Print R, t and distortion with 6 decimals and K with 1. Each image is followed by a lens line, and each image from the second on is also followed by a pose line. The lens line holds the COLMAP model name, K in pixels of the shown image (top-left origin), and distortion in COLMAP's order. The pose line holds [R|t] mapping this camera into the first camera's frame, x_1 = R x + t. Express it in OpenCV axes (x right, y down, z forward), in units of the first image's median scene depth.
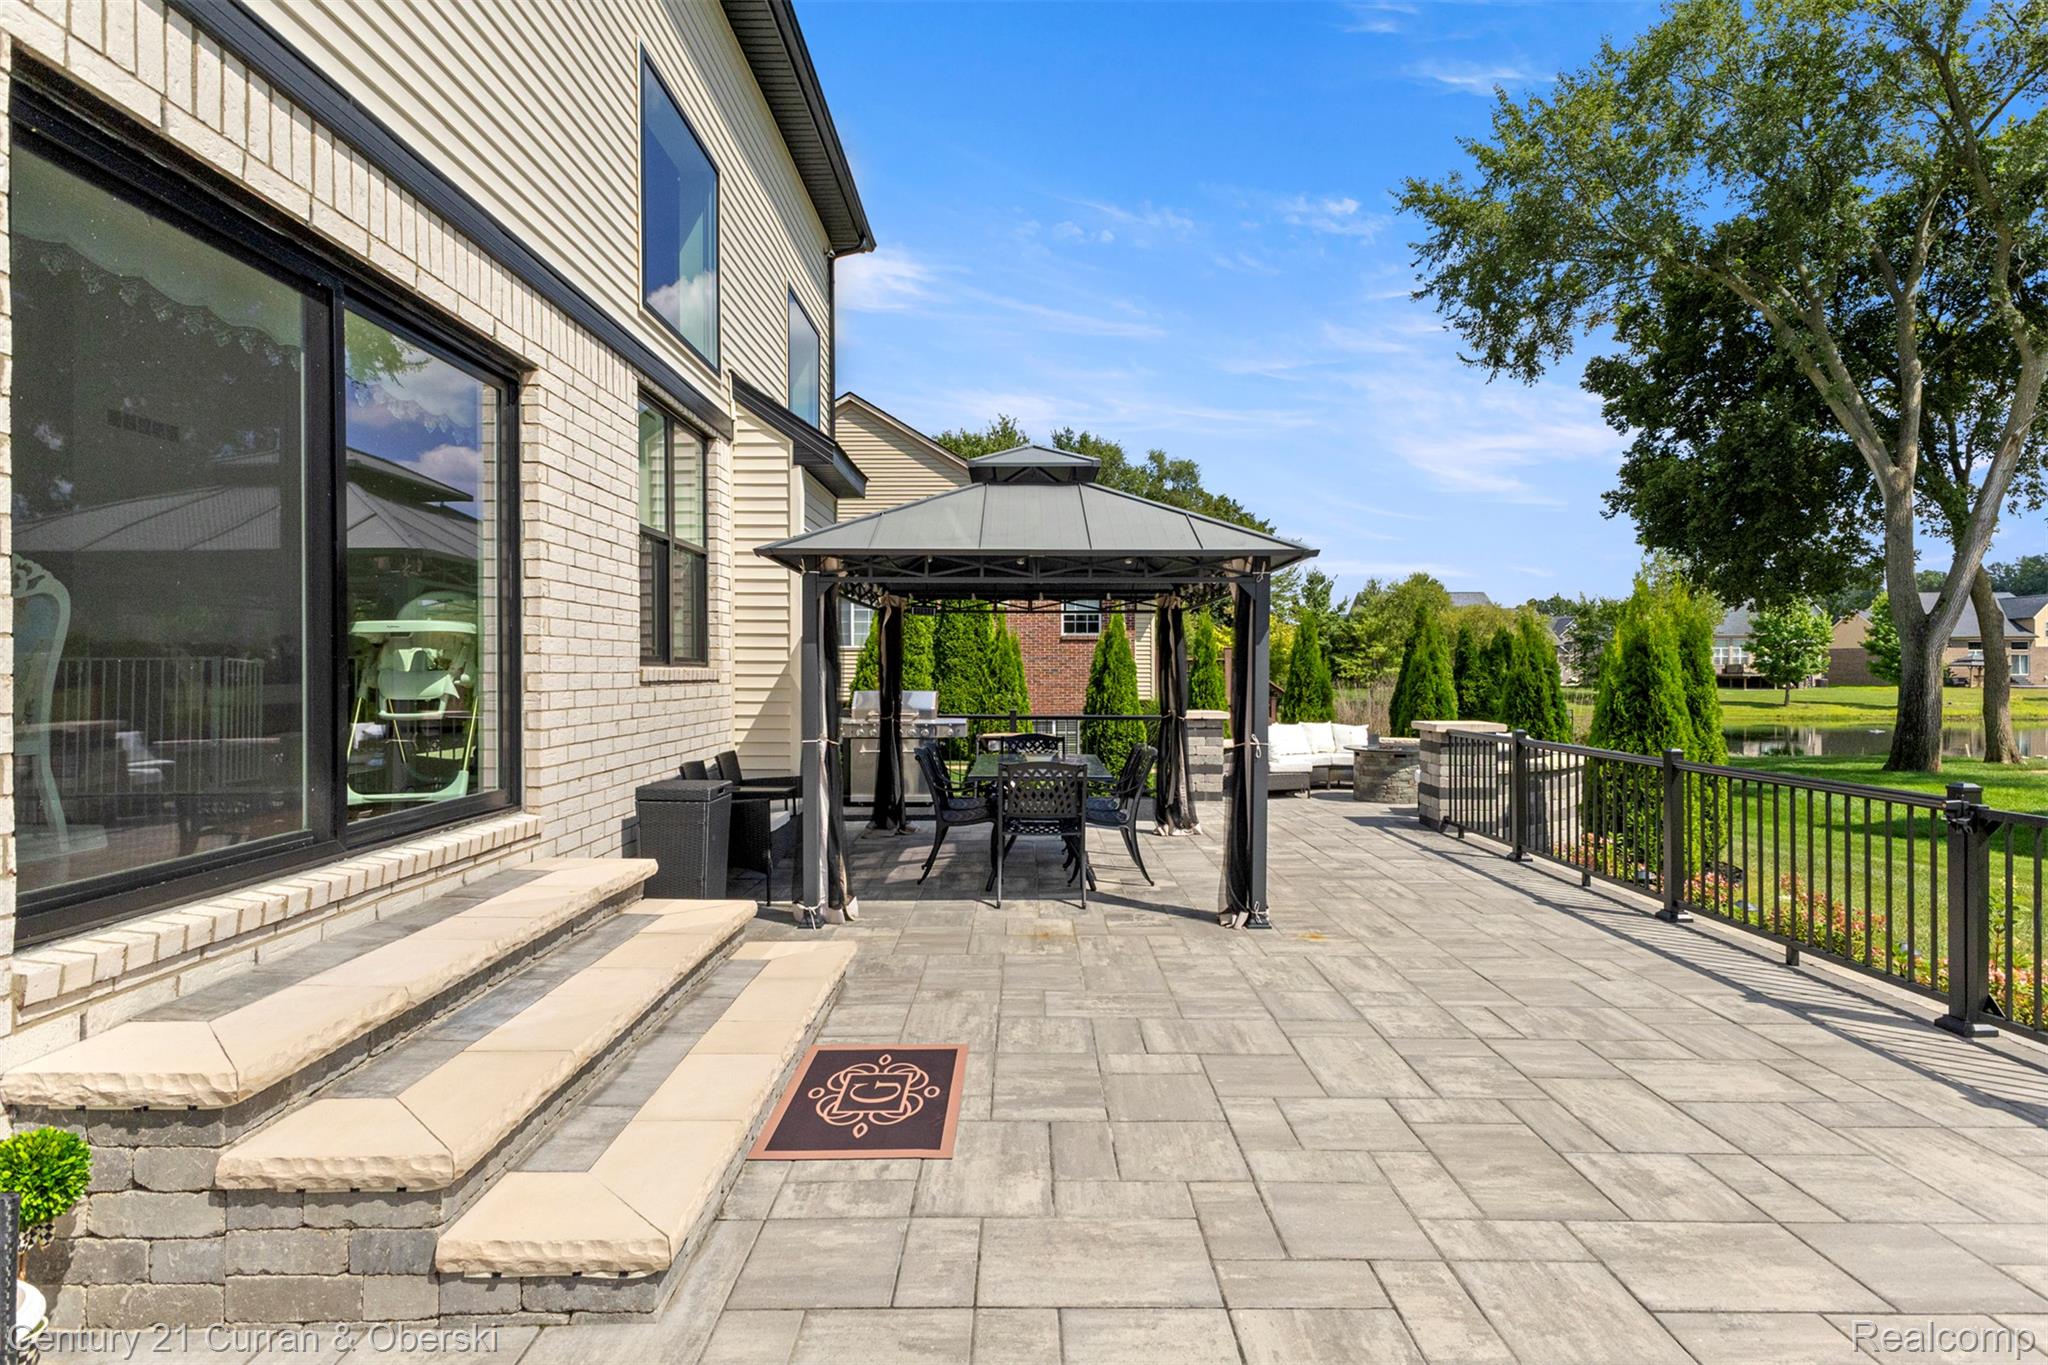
lens RADIAL K [[1024.5, 0, 1024.0], [0, 1024.5, 682.5], [0, 0, 1]] dist [0.002500, 0.000019]
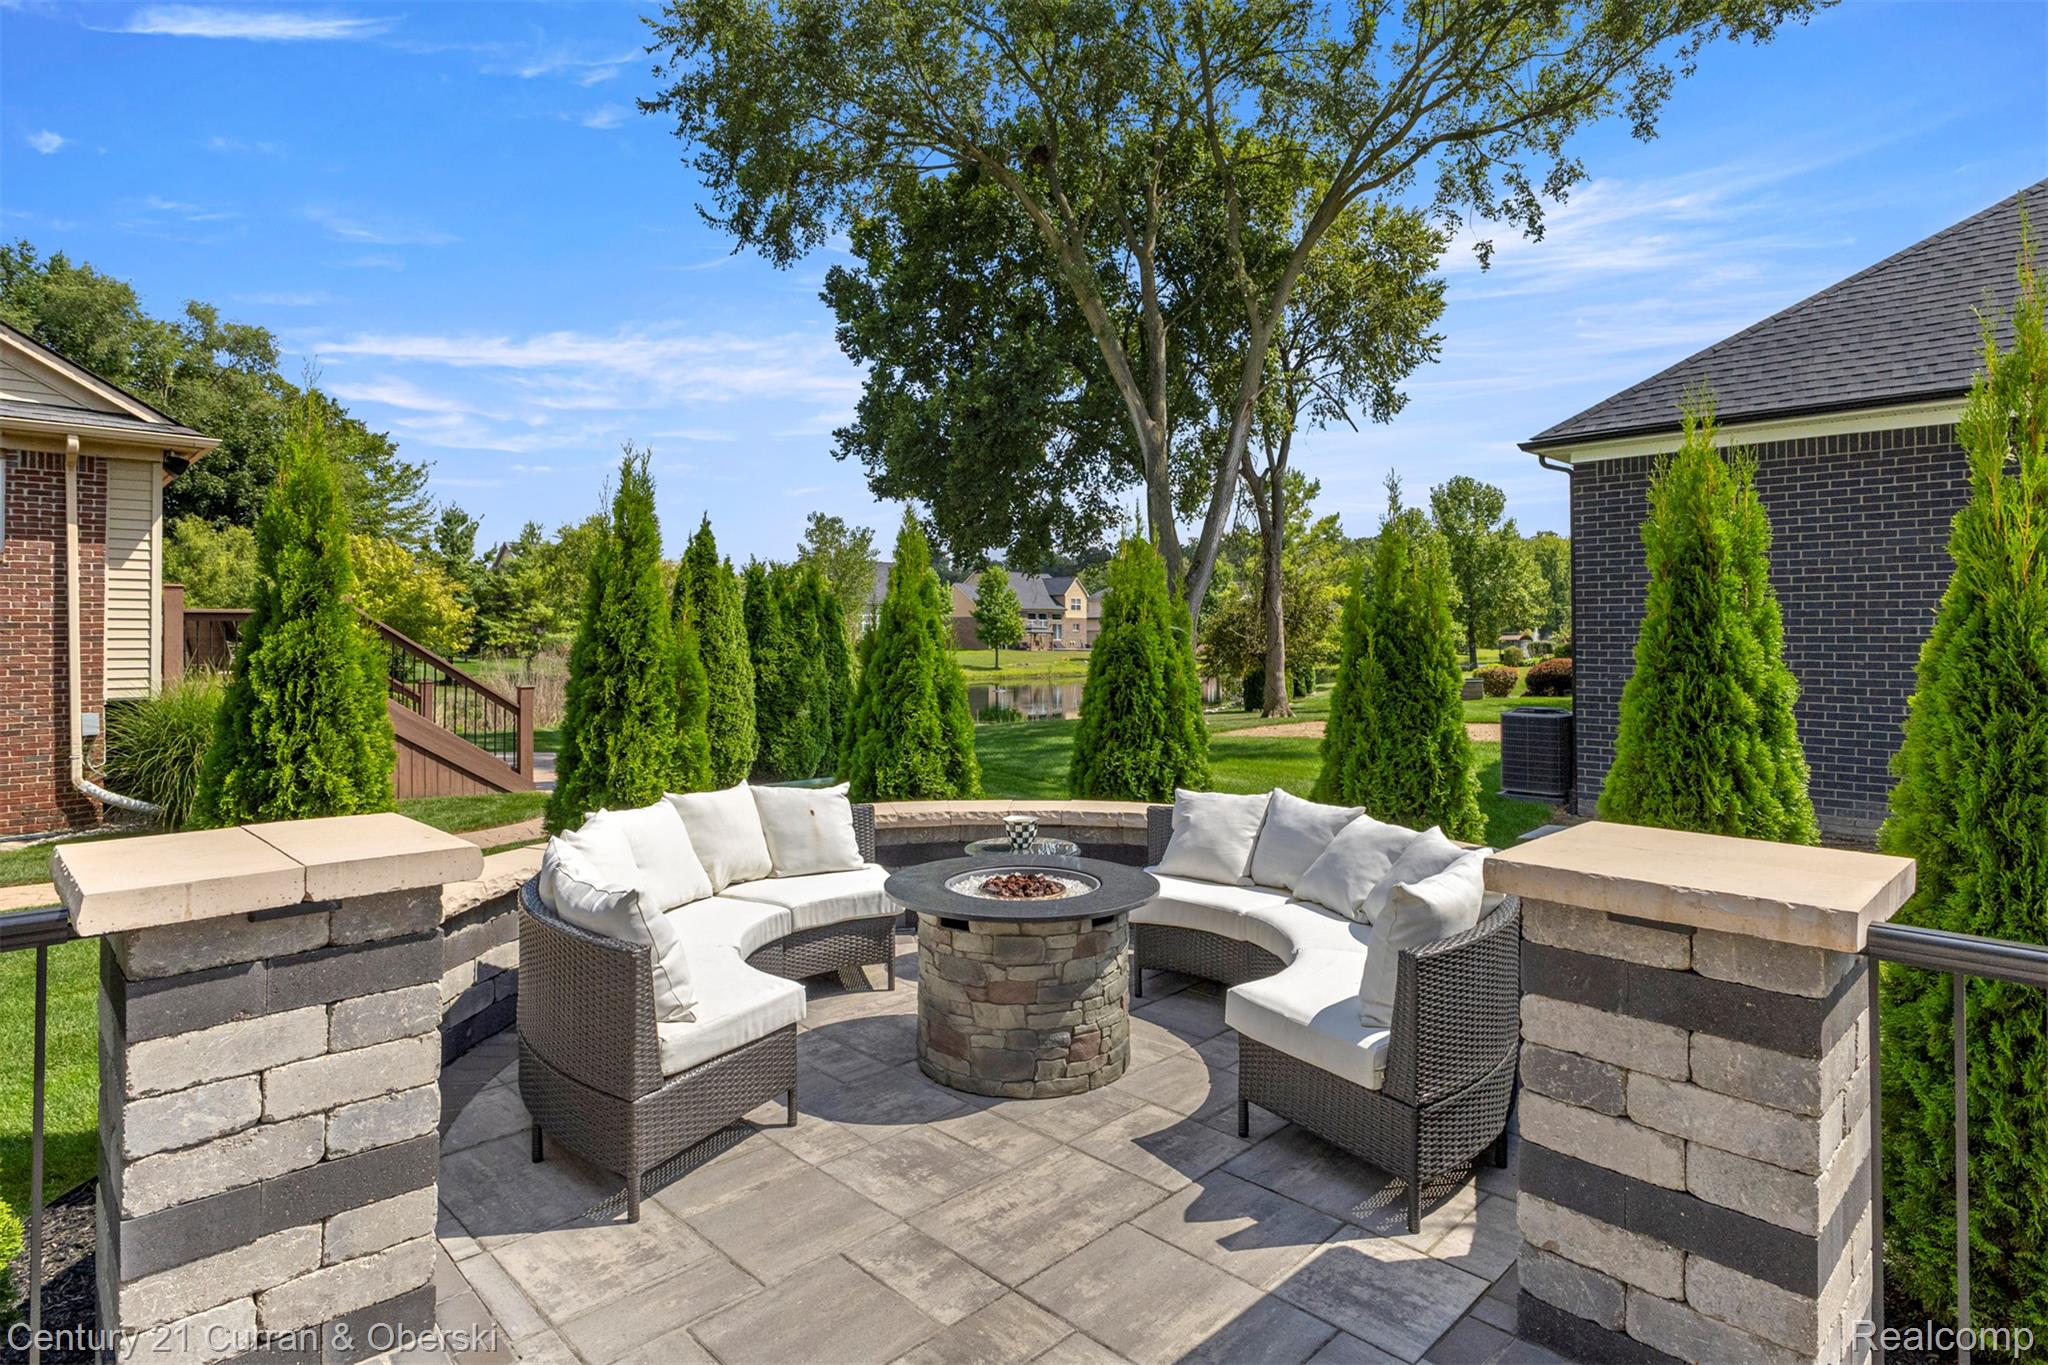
lens RADIAL K [[1096.5, 0, 1023.7], [0, 1096.5, 617.9], [0, 0, 1]] dist [-0.002591, 0.000242]
pose [[0.717997, 0.012362, 0.695937, 0.040455], [0.007730, 0.999639, -0.025731, -0.001788], [-0.696004, 0.023854, 0.717642, 0.240403]]
